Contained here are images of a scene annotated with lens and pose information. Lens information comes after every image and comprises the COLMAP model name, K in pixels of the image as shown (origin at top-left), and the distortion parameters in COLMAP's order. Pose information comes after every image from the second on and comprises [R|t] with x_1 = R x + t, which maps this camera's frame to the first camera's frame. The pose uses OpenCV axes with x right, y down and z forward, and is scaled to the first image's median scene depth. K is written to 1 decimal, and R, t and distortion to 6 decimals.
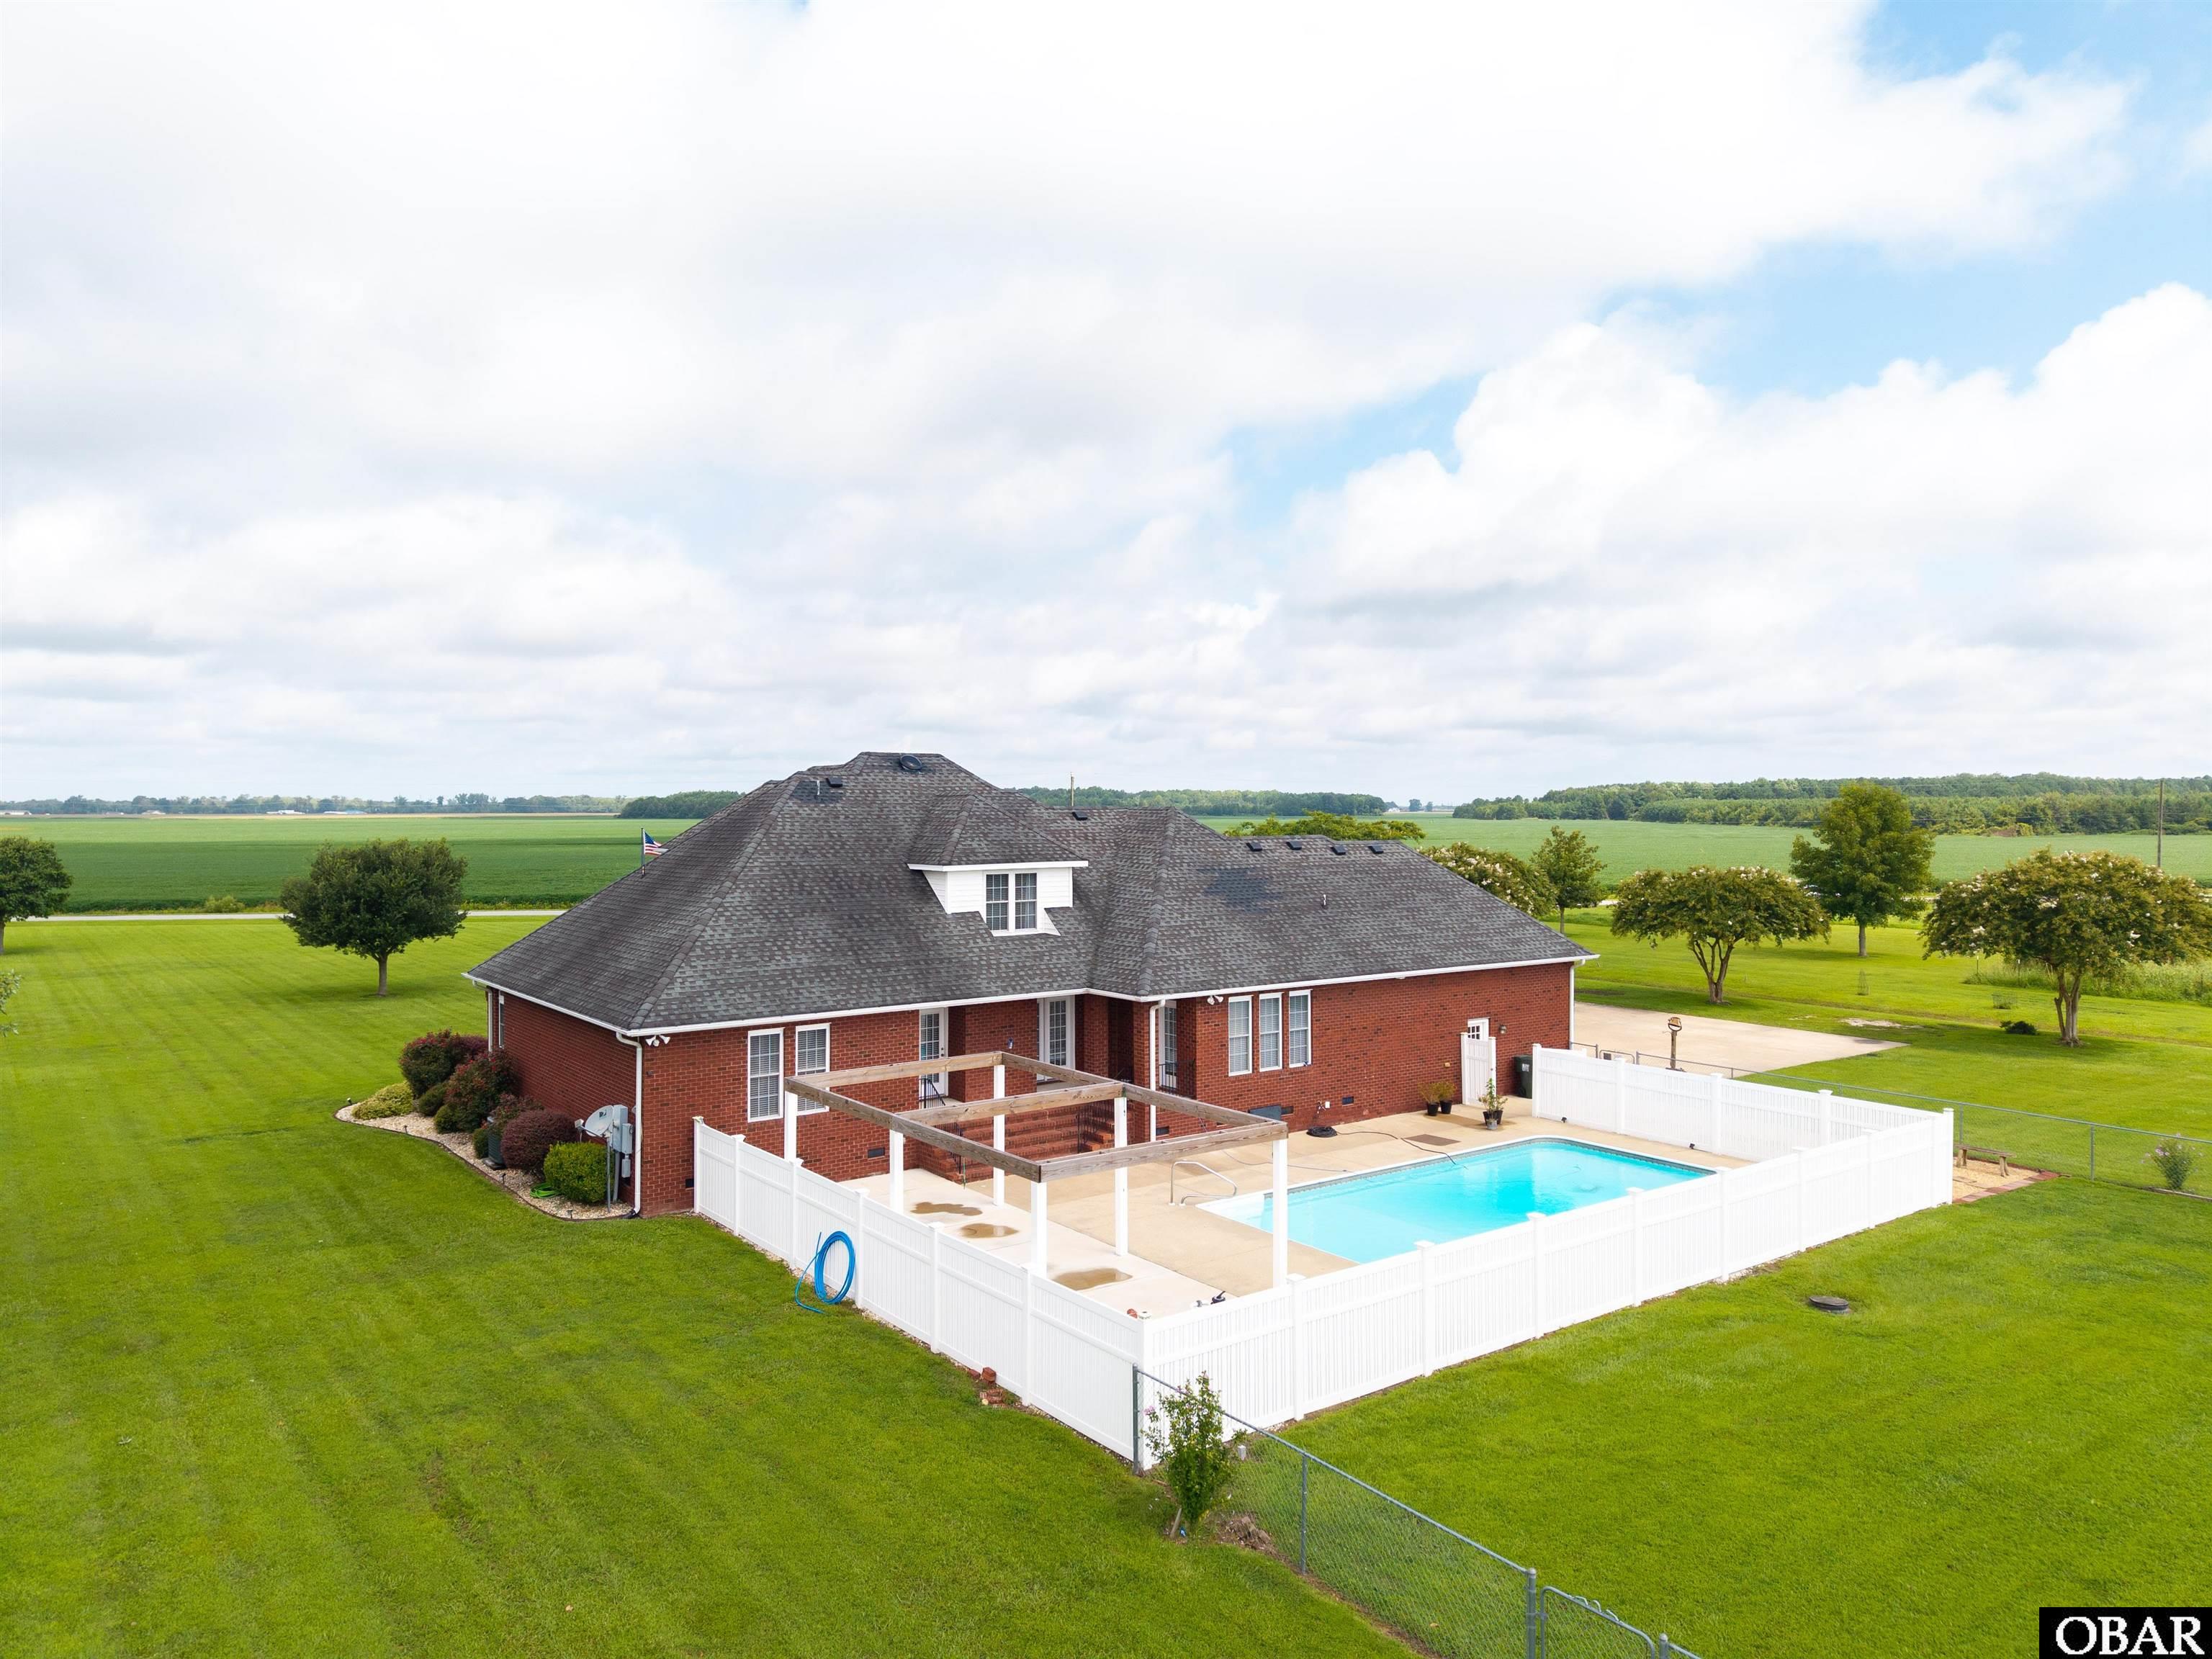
lens RADIAL K [[1477.7, 0, 1110.9], [0, 1477.7, 824.6], [0, 0, 1]] dist [0.027802, -0.031656]
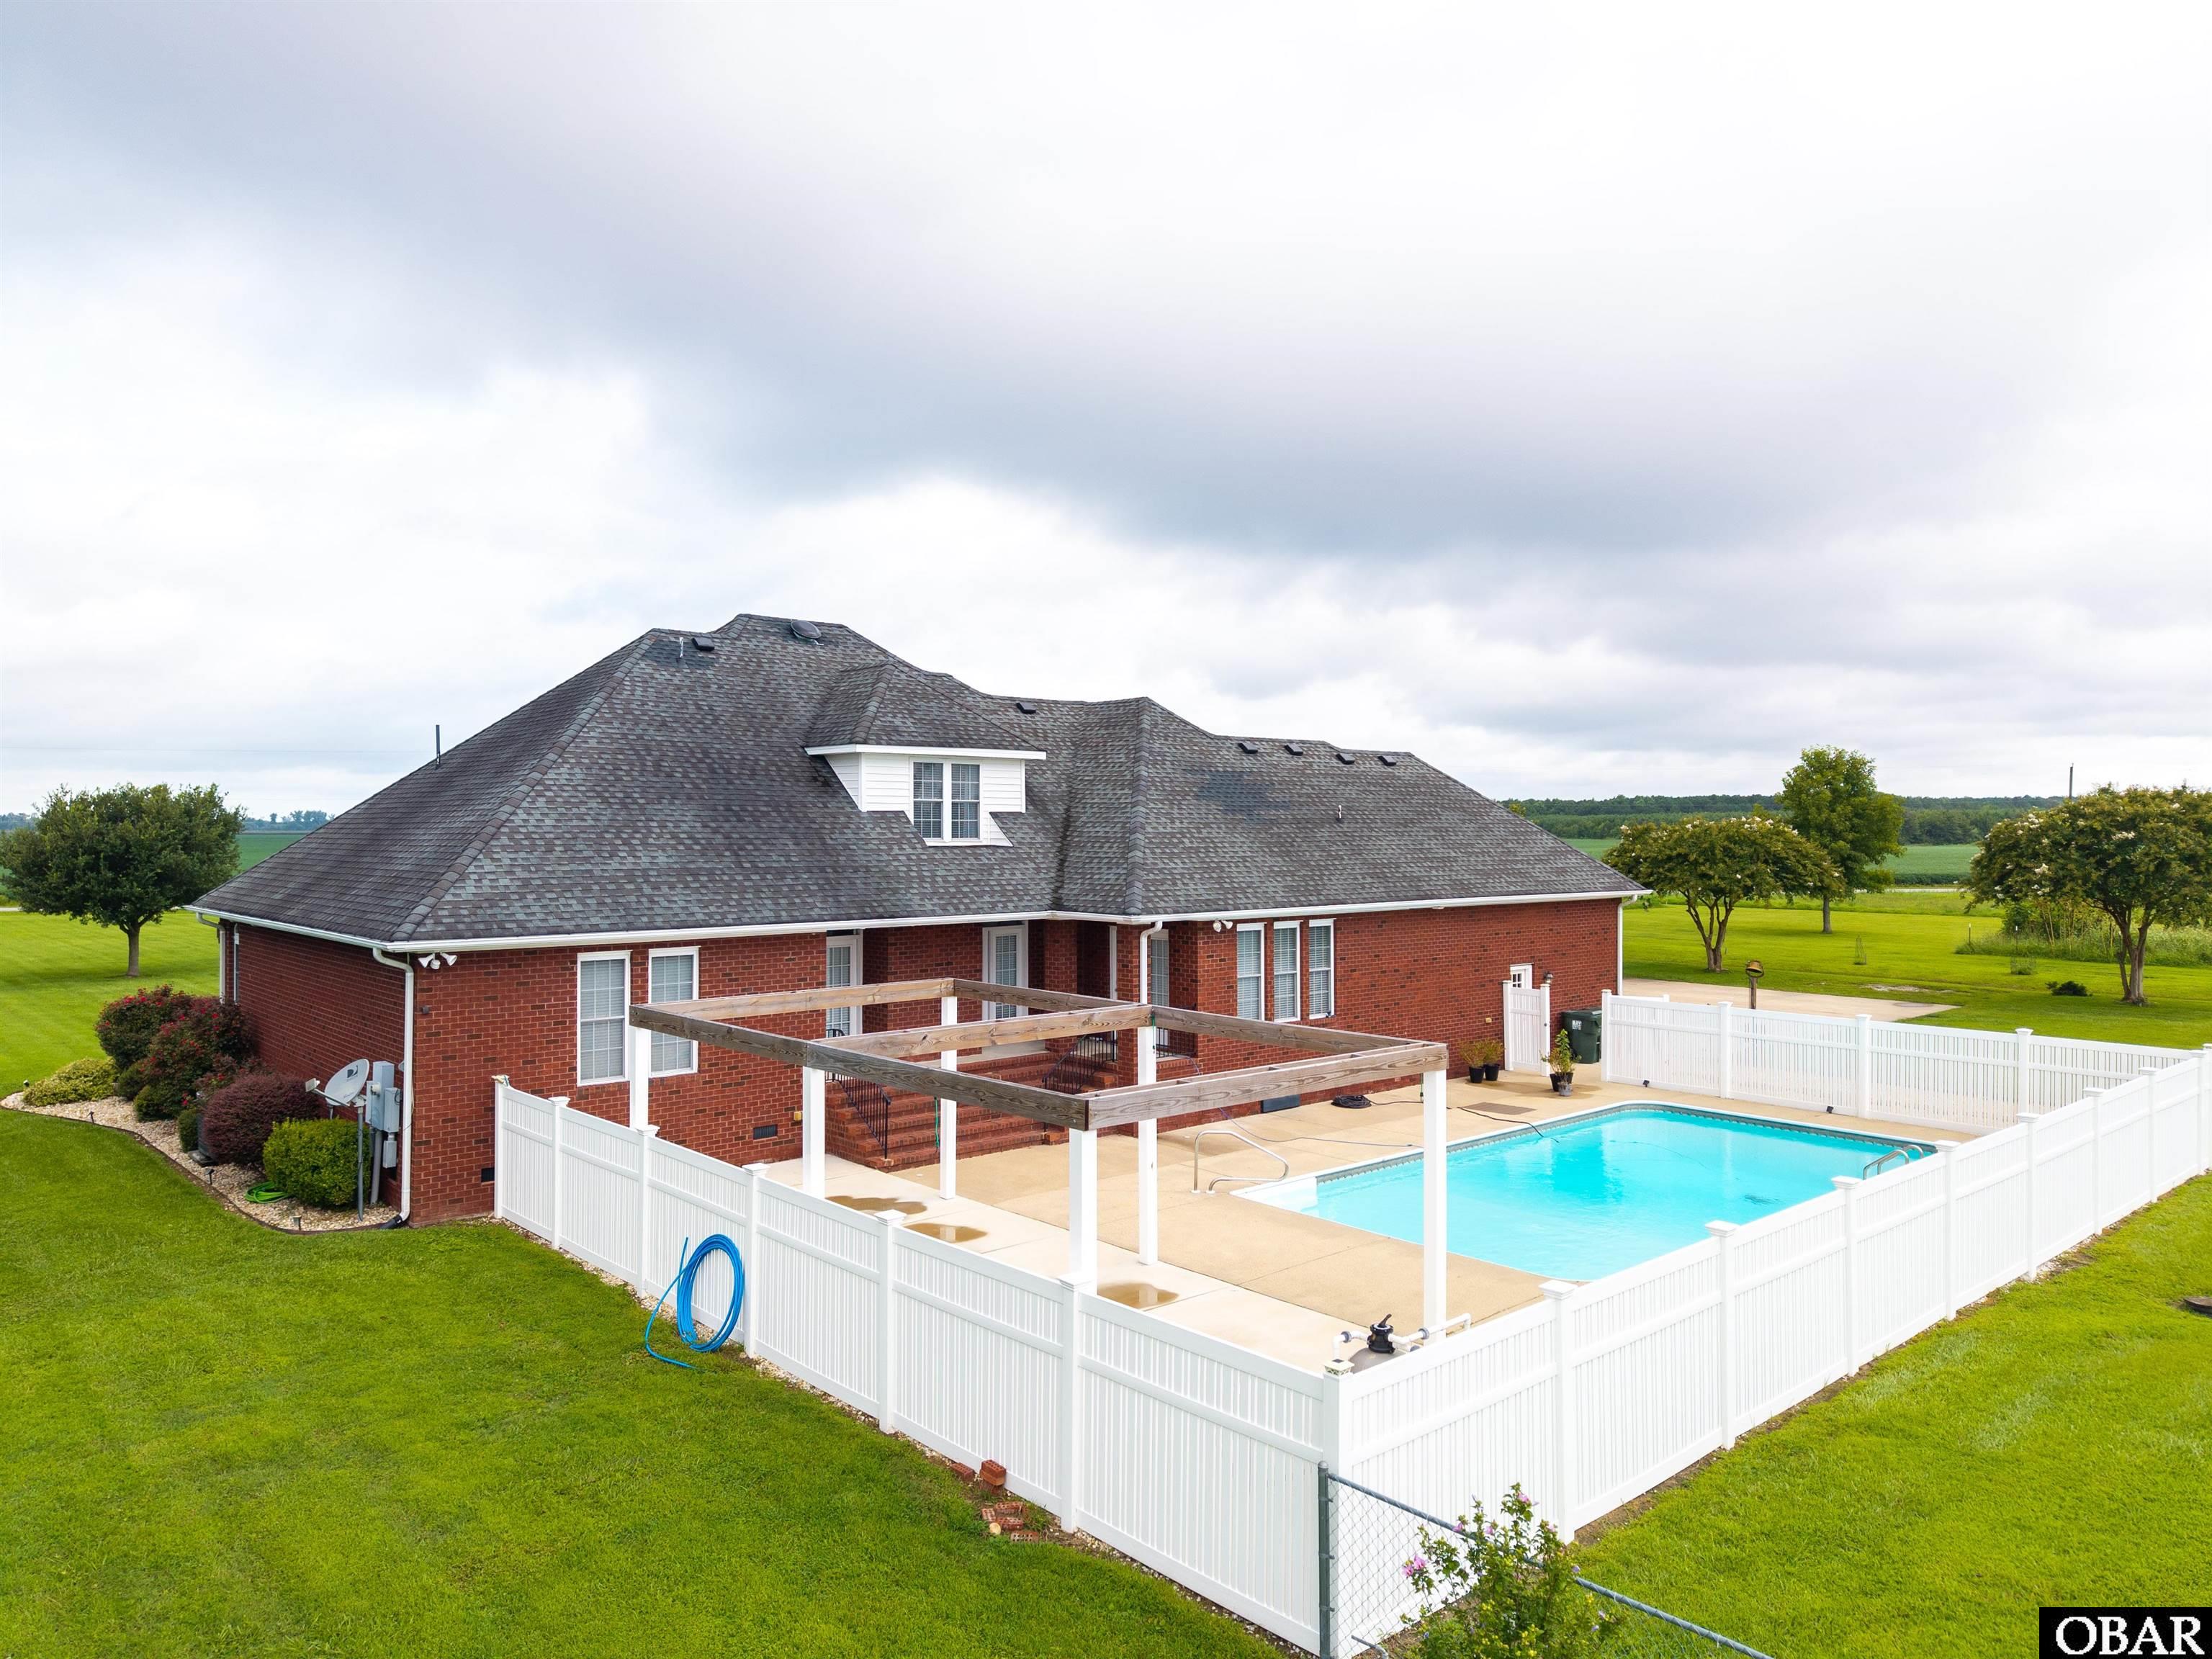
lens RADIAL K [[1477.7, 0, 1110.2], [0, 1477.7, 841.1], [0, 0, 1]] dist [0.027802, -0.031656]
pose [[0.996204, 0.000183, 0.087045, -0.053261], [0.000056, 0.999996, -0.002743, 0.080501], [-0.087045, 0.002738, 0.996201, 0.264700]]
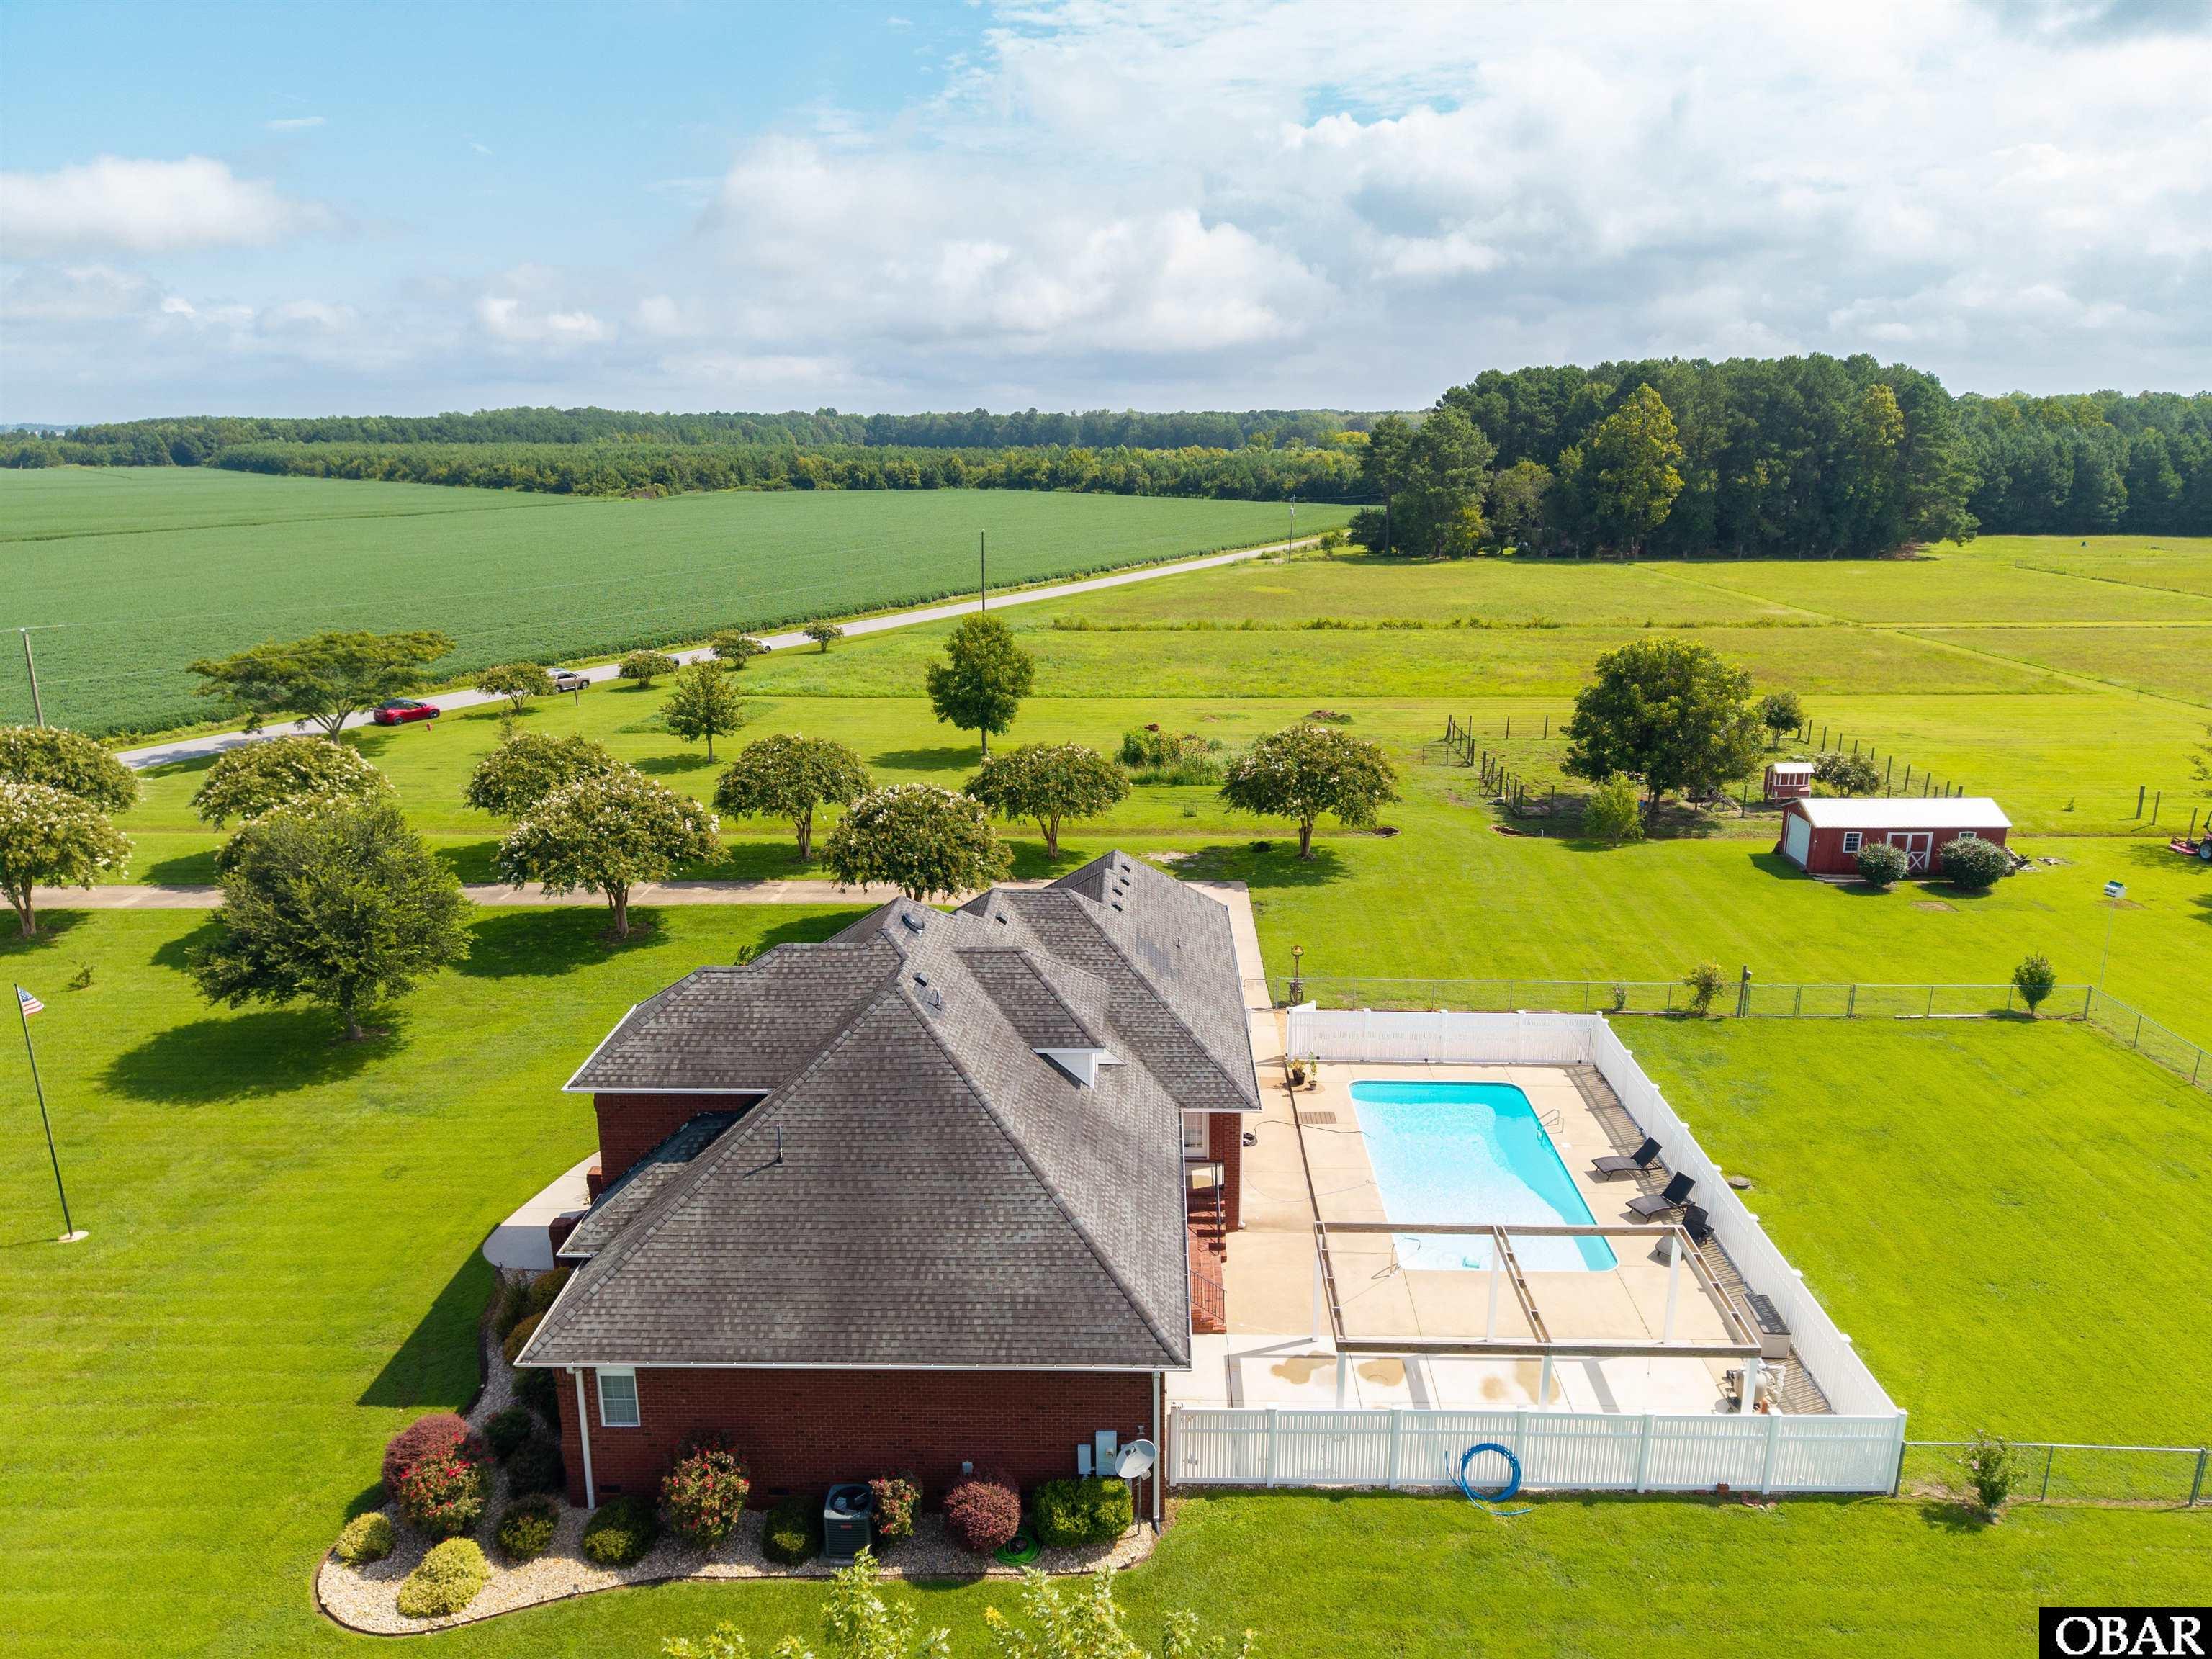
lens RADIAL K [[1477.7, 0, 1117.4], [0, 1477.7, 835.7], [0, 0, 1]] dist [0.027802, -0.031656]
pose [[0.613095, -0.211536, 0.761162, -0.868394], [0.010372, 0.965557, 0.259985, -0.383811], [-0.789941, -0.151501, 0.594172, 0.423876]]
